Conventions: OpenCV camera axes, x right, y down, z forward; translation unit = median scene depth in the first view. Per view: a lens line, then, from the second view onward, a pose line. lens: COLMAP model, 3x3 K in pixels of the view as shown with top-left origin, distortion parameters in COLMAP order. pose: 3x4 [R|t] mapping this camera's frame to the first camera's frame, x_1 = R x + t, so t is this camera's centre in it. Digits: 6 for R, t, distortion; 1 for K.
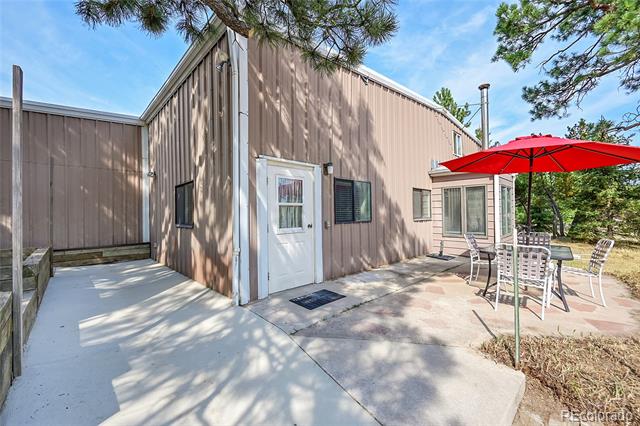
lens RADIAL K [[258.5, 0, 321.0], [0, 258.5, 212.9], [0, 0, 1]] dist [0.000709, -0.000112]
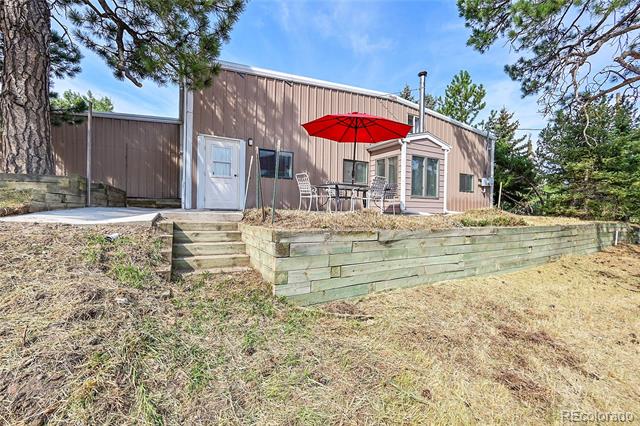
lens RADIAL K [[258.5, 0, 318.2], [0, 258.5, 211.7], [0, 0, 1]] dist [0.000709, -0.000112]
pose [[0.963287, 0.030518, -0.266735, 0.800620], [-0.026347, 0.999468, 0.019202, 0.204425], [0.267179, -0.011469, 0.963579, -0.429430]]
